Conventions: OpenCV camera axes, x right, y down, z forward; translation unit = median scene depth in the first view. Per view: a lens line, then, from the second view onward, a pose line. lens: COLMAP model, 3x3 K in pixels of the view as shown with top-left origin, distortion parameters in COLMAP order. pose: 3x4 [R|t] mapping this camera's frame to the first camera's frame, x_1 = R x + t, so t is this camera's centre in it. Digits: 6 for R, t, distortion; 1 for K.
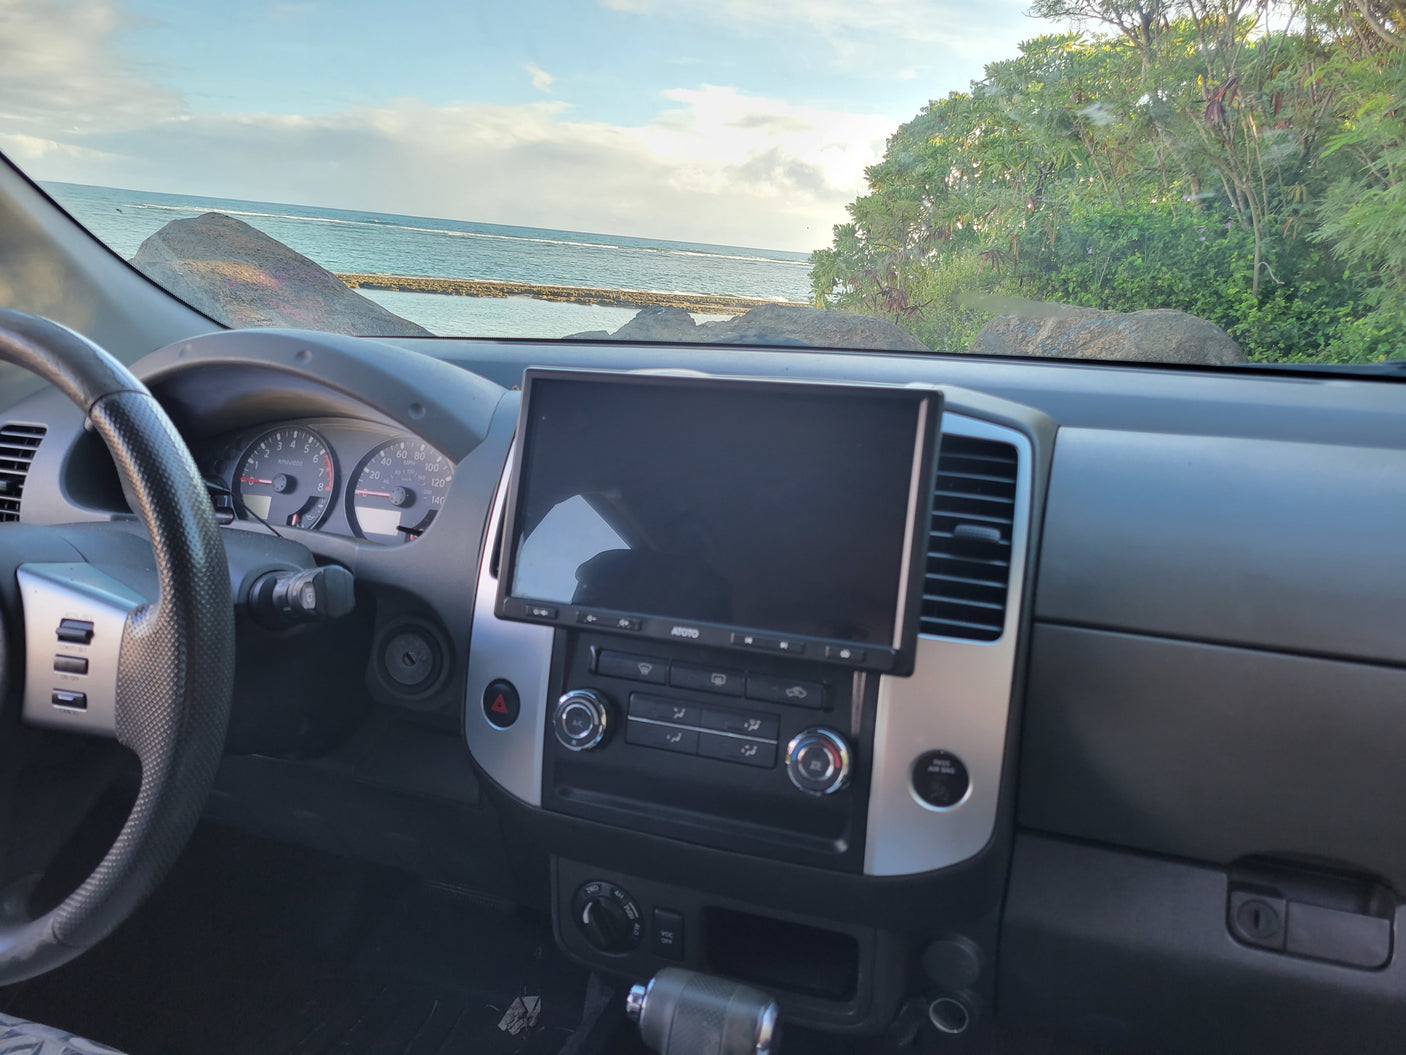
lens RADIAL K [[1073.4, 0, 703.0], [0, 1073.4, 527.5], [0, 0, 1]] dist [0.009339, 0.004744]
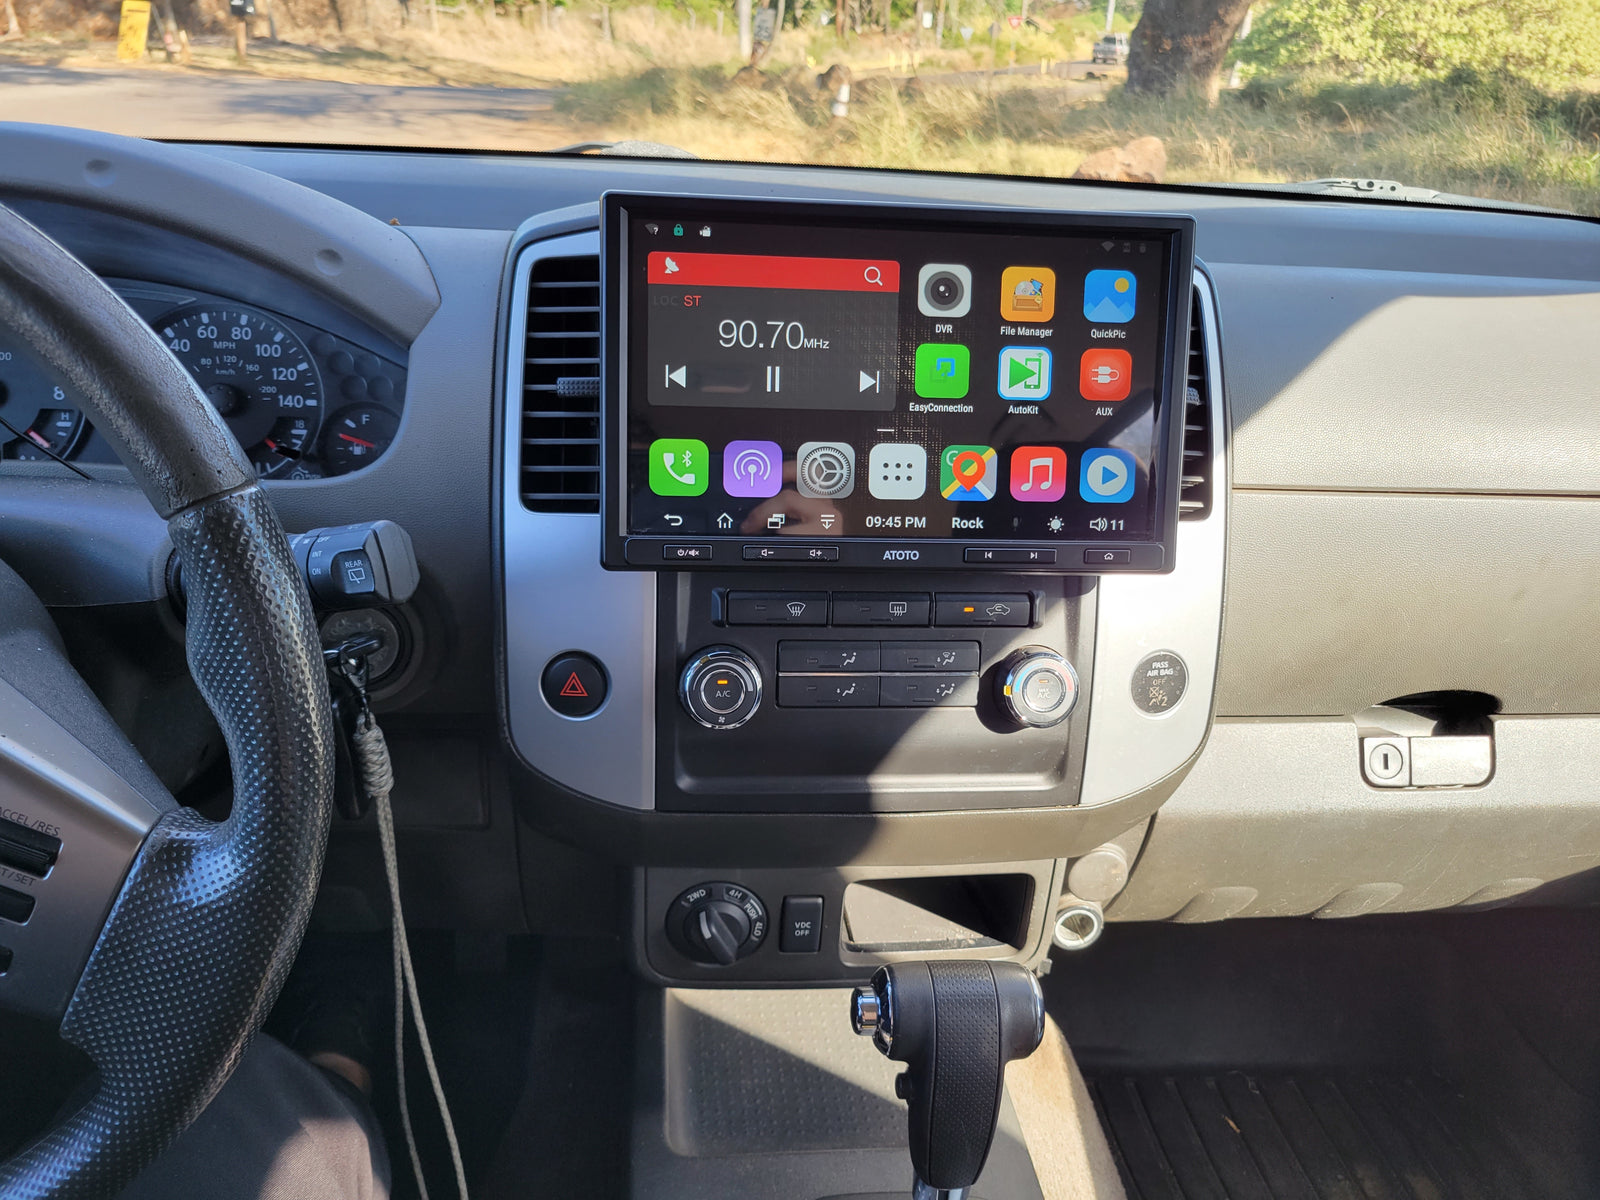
lens RADIAL K [[1221.5, 0, 800.0], [0, 1221.5, 600.0], [0, 0, 1]] dist [0.009339, 0.004744]
pose [[0.885761, -0.142859, 0.441609, -0.410868], [0.064208, 0.980020, 0.188249, -0.034952], [-0.459679, -0.138389, 0.877236, 0.230629]]
